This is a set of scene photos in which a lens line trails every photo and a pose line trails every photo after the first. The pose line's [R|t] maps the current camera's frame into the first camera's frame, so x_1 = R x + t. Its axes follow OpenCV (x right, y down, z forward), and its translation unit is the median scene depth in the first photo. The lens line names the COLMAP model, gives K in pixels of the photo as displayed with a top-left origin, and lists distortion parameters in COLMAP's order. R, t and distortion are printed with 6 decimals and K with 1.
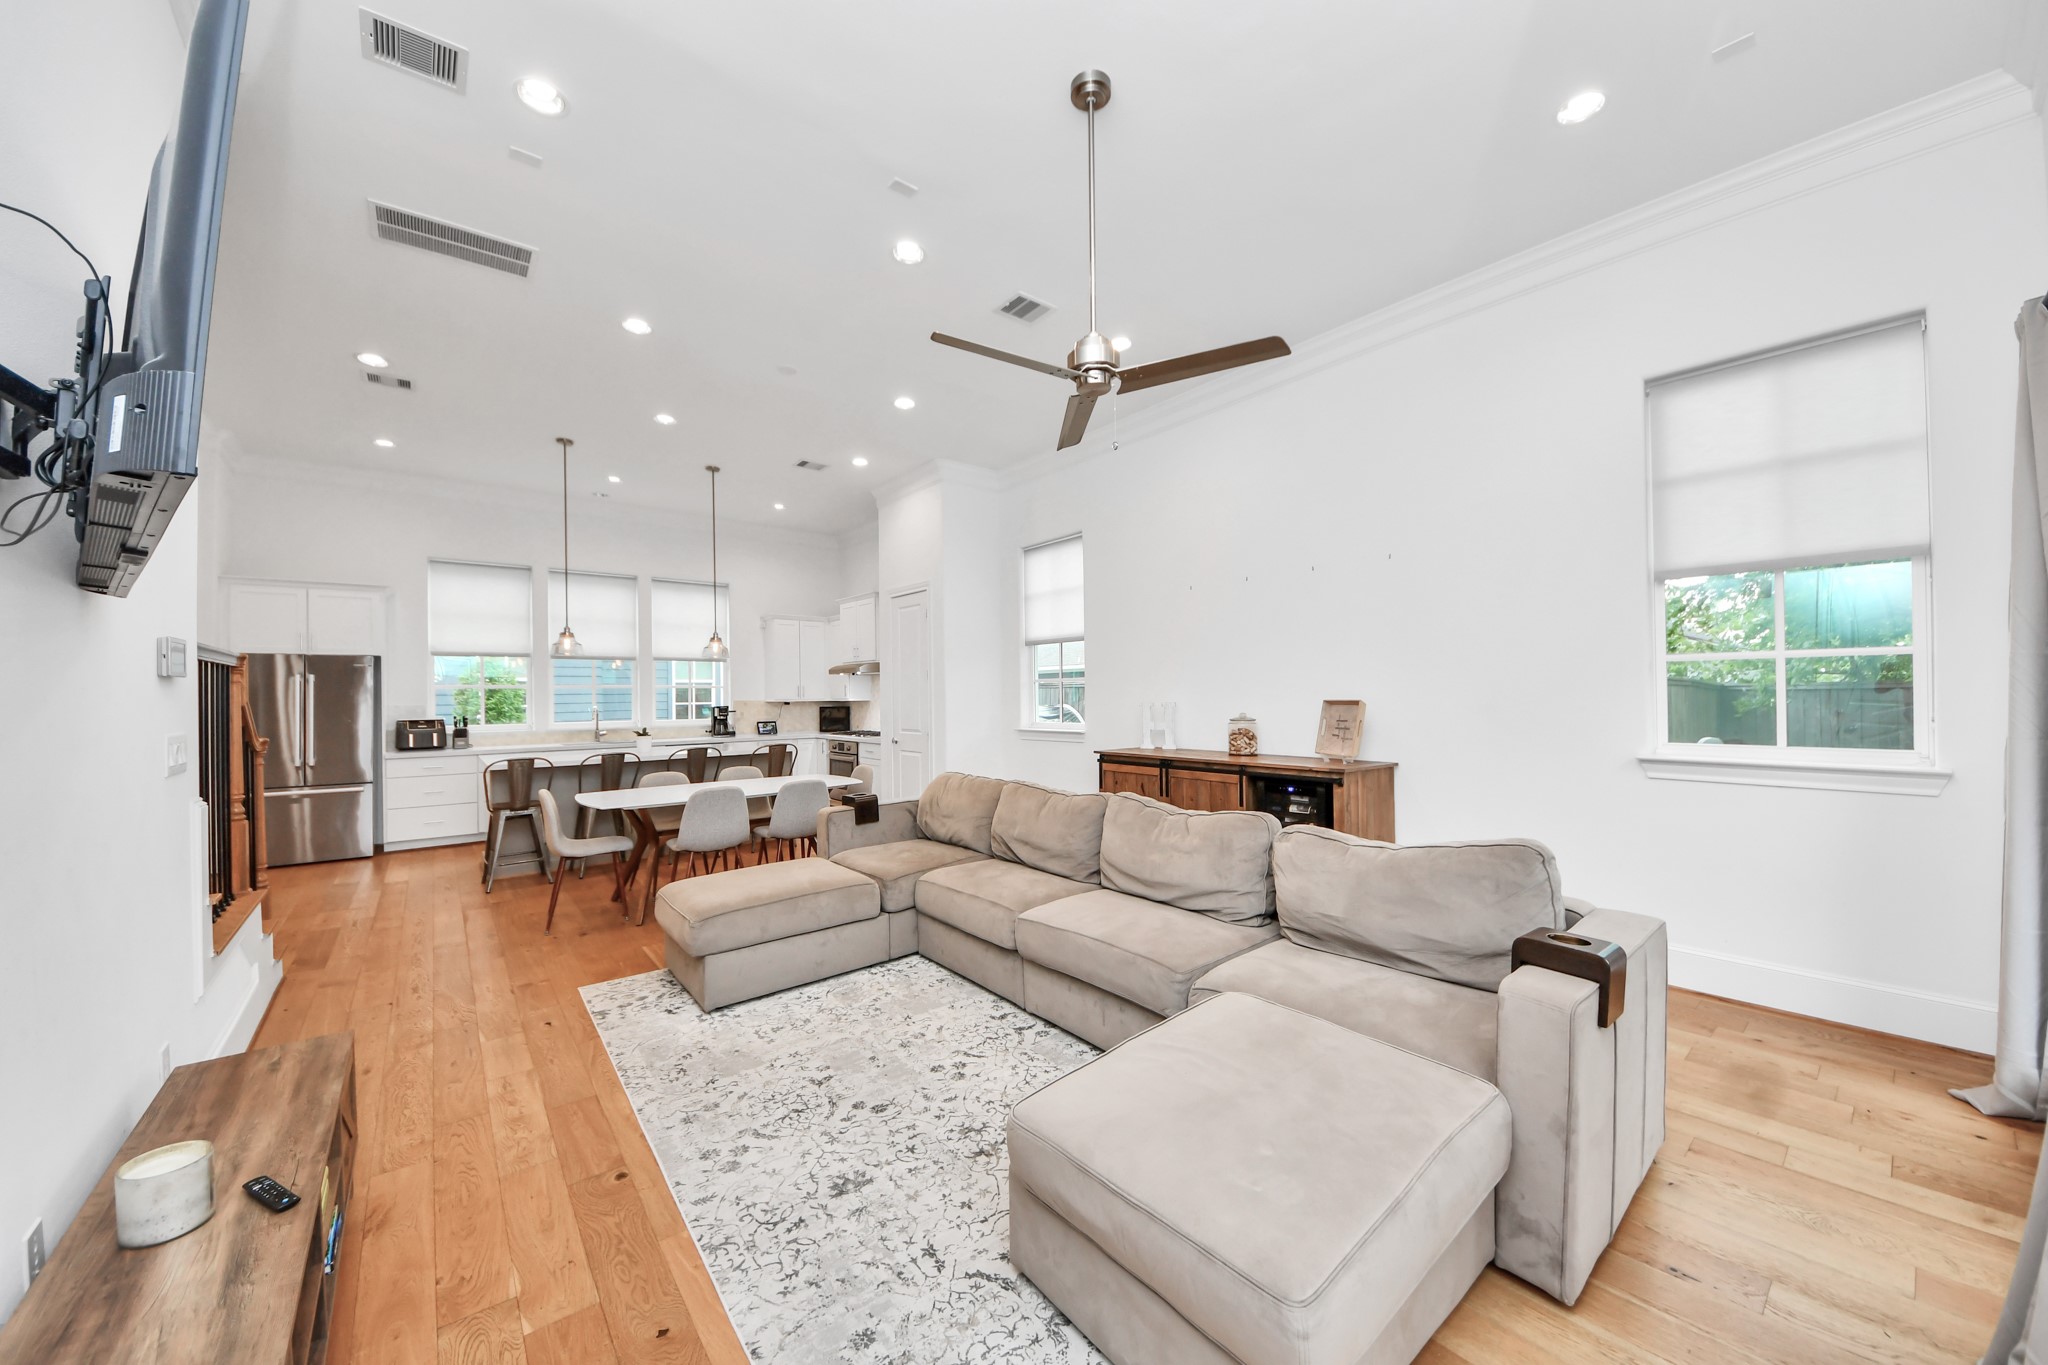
lens RADIAL K [[726.8, 0, 1047.8], [0, 726.8, 688.3], [0, 0, 1]] dist [0.014156, -0.013803]
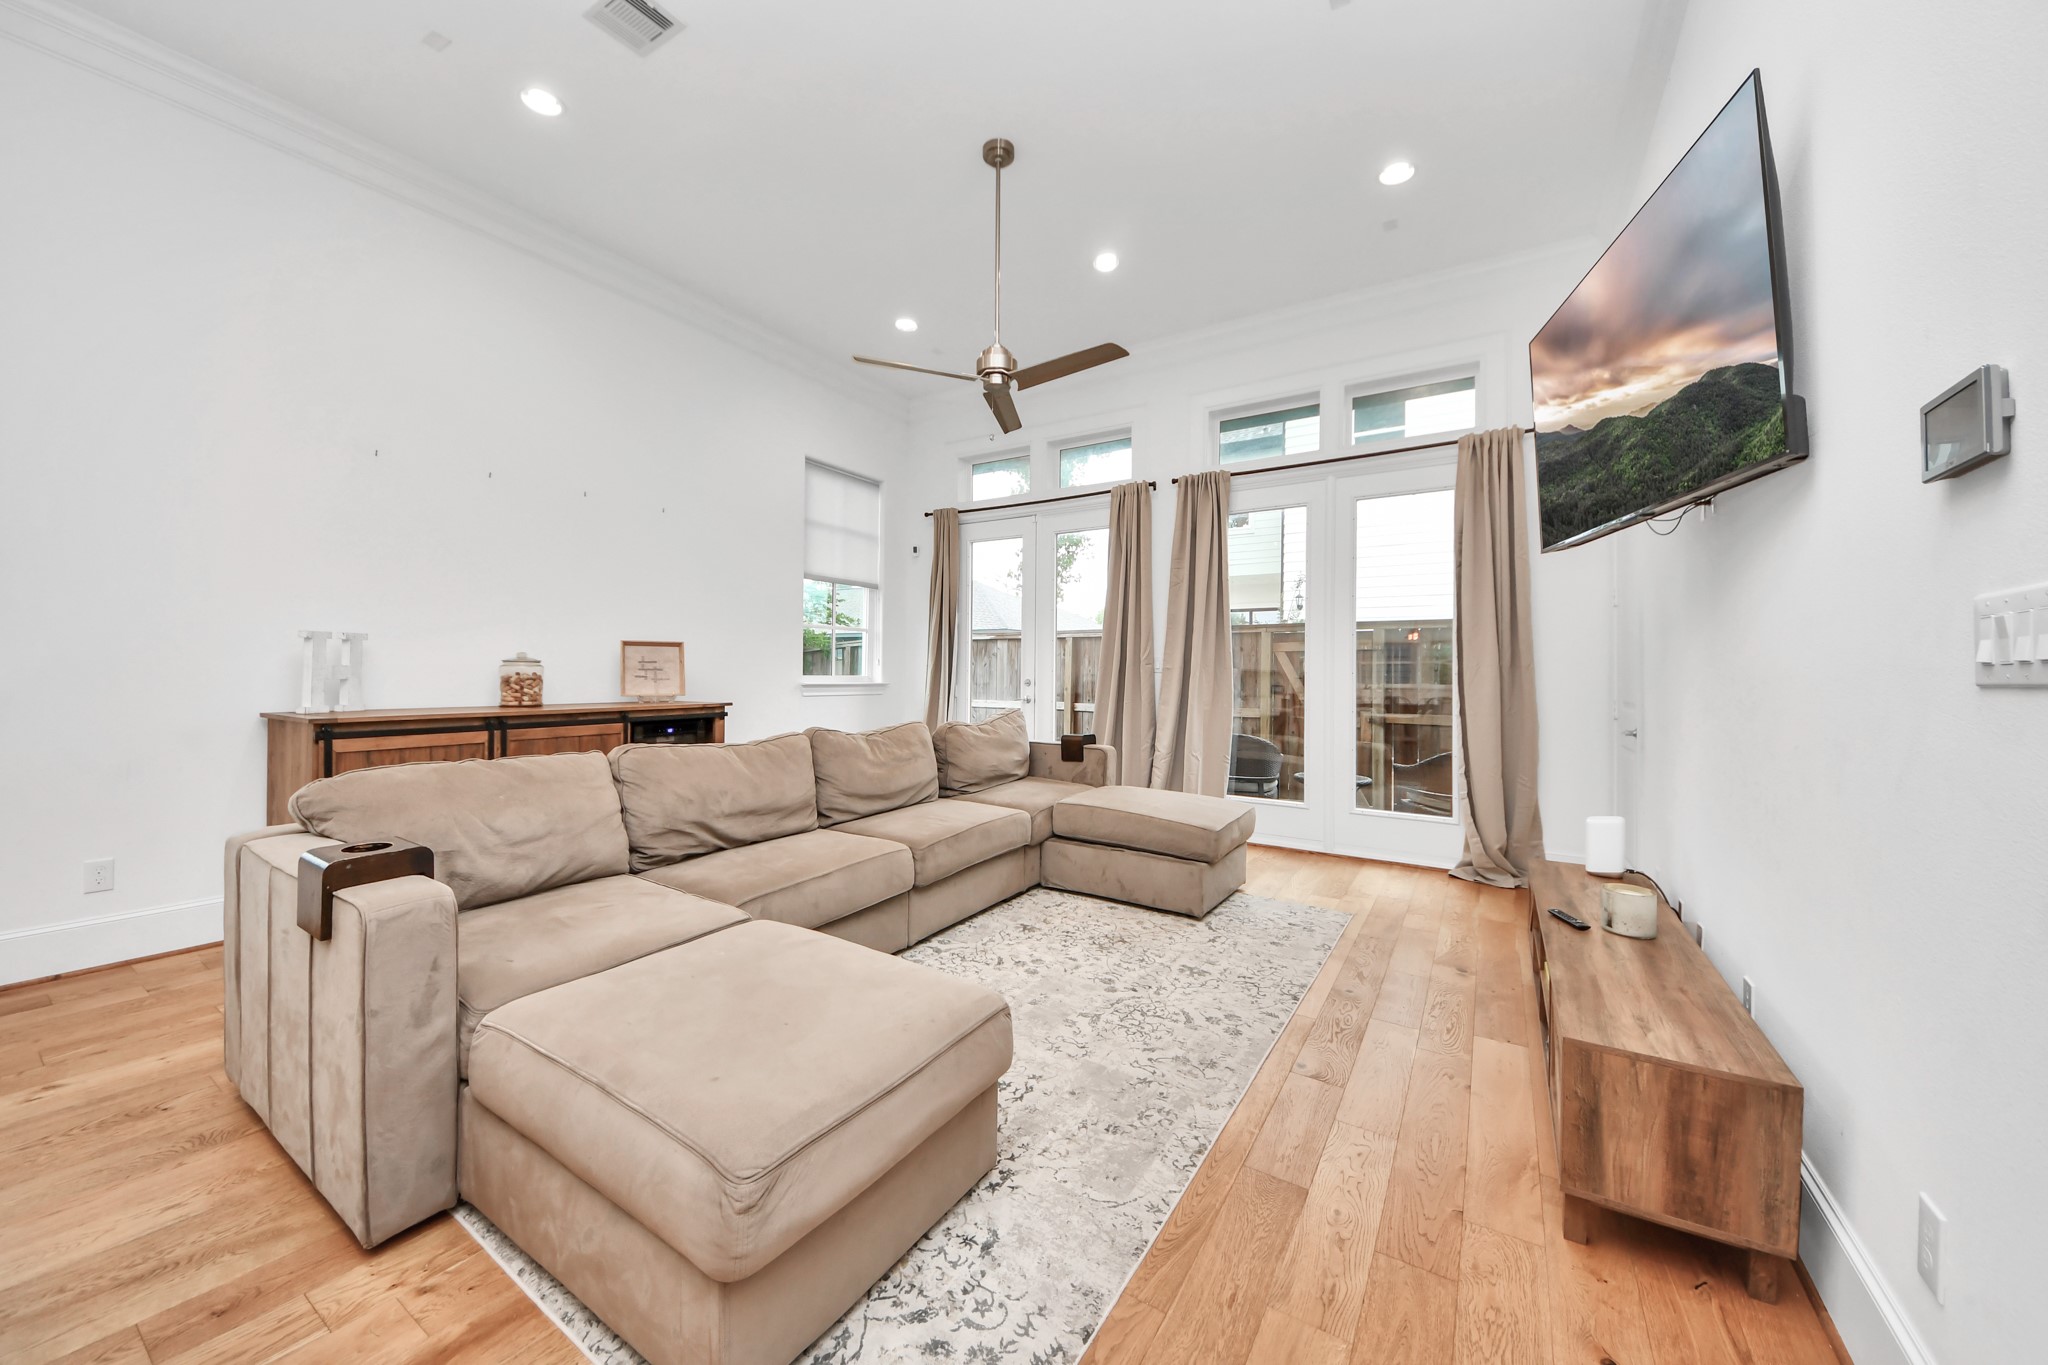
lens RADIAL K [[754.6, 0, 989.7], [0, 754.6, 660.2], [0, 0, 1]] dist [0.000997, 0.000010]
pose [[-0.286617, 0.022183, 0.957788, -1.184146], [-0.012041, 0.999570, -0.026754, 0.103418], [-0.957970, -0.019201, -0.286226, 1.375927]]
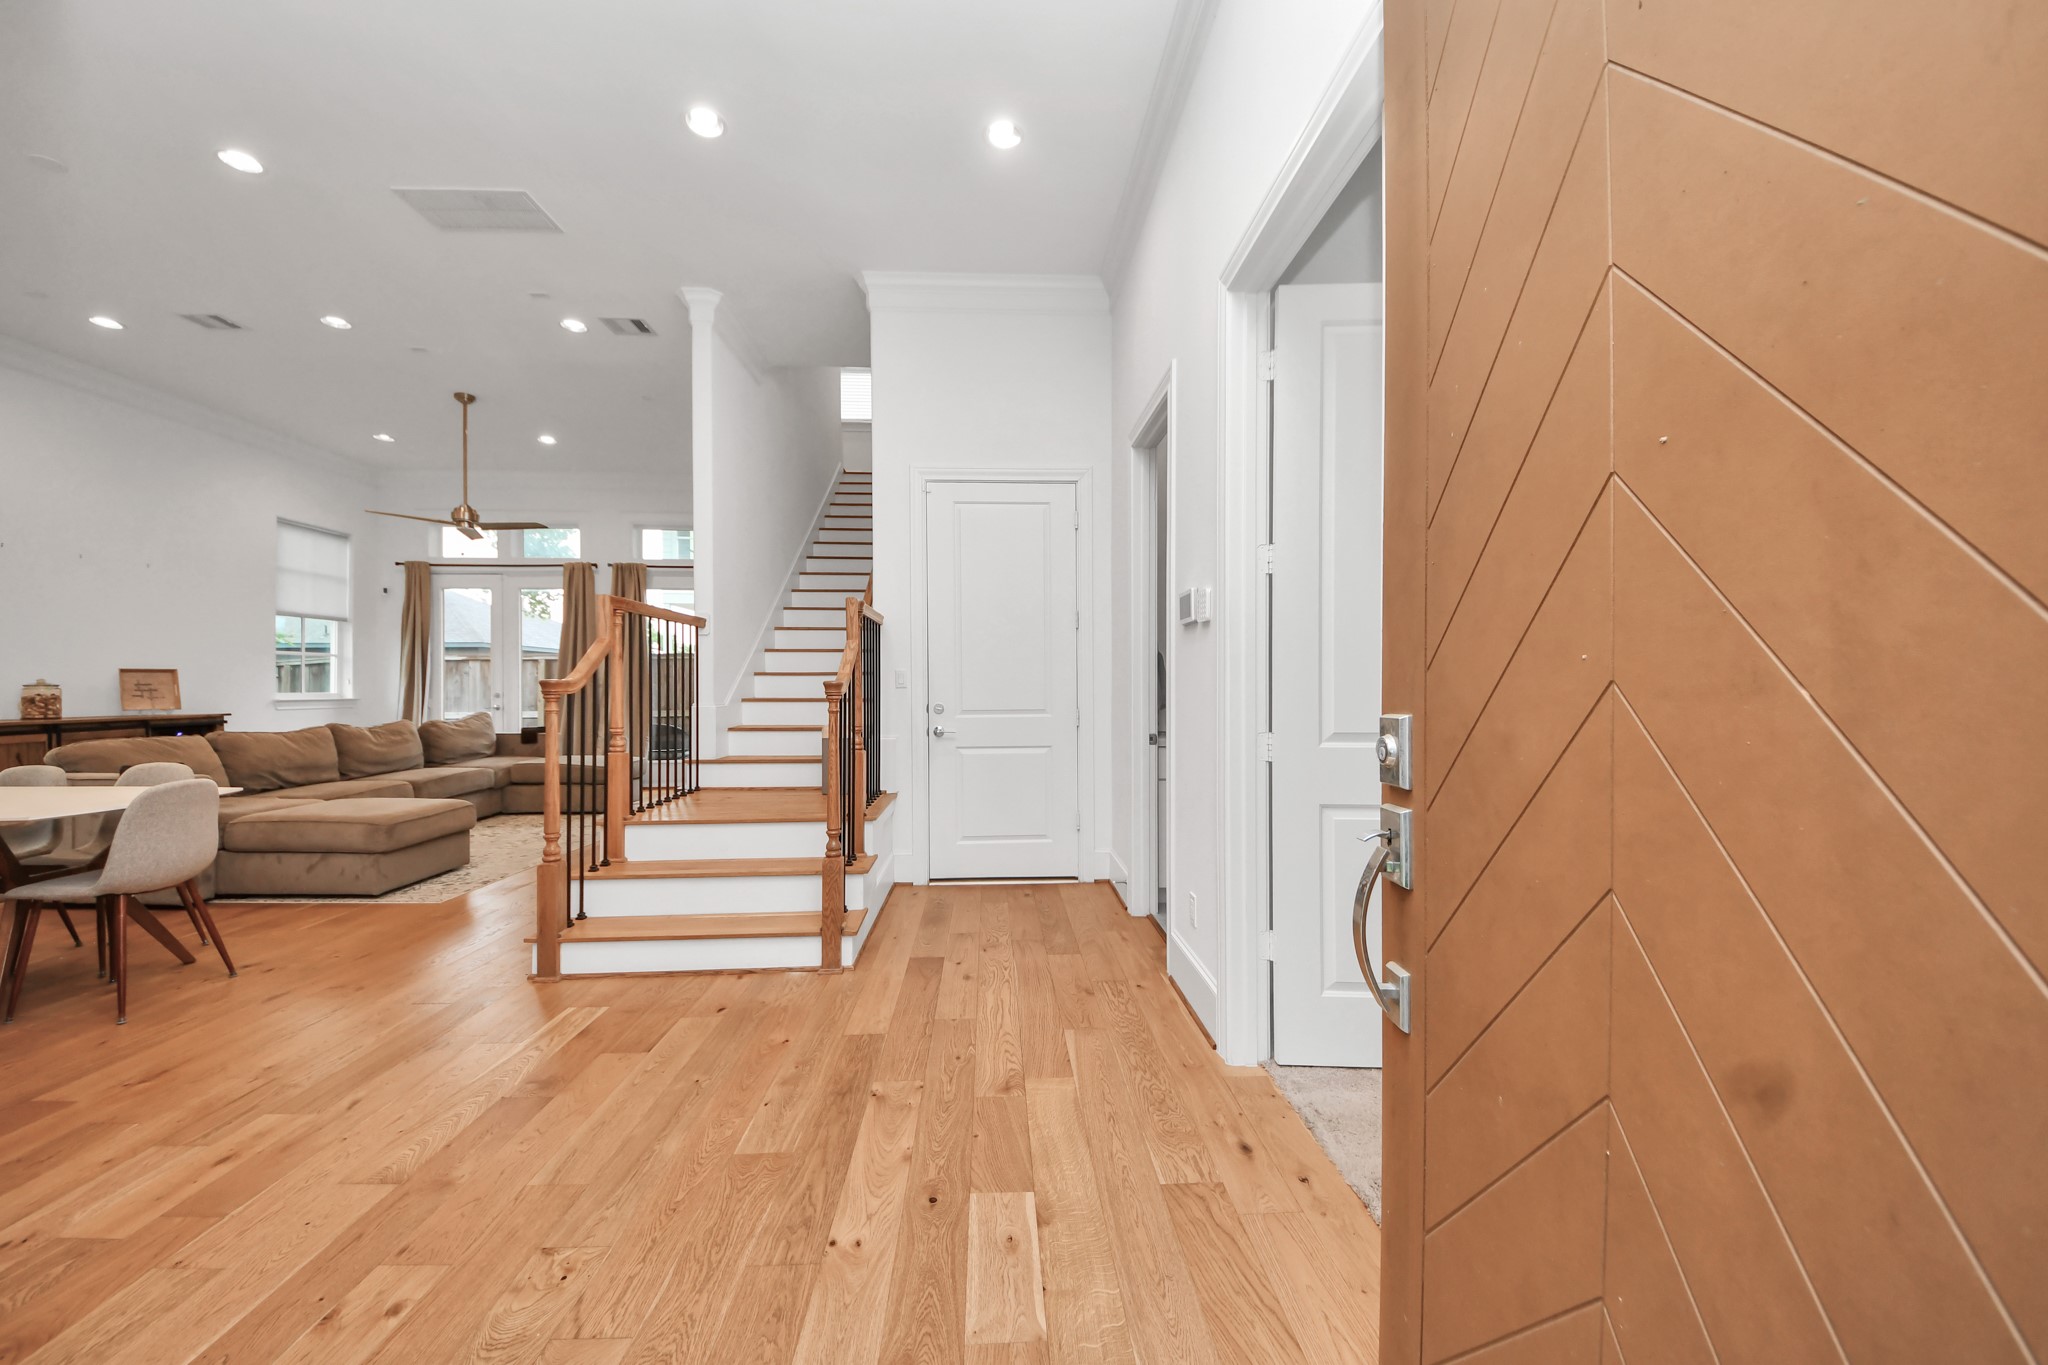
lens RADIAL K [[762.3, 0, 1070.0], [0, 762.3, 690.6], [0, 0, 1]] dist [0.000664, -0.011513]
pose [[-0.823194, 0.007814, 0.567707, -2.812313], [0.007037, 0.999969, -0.003560, 0.116468], [-0.567717, 0.001064, -0.823223, 1.868768]]
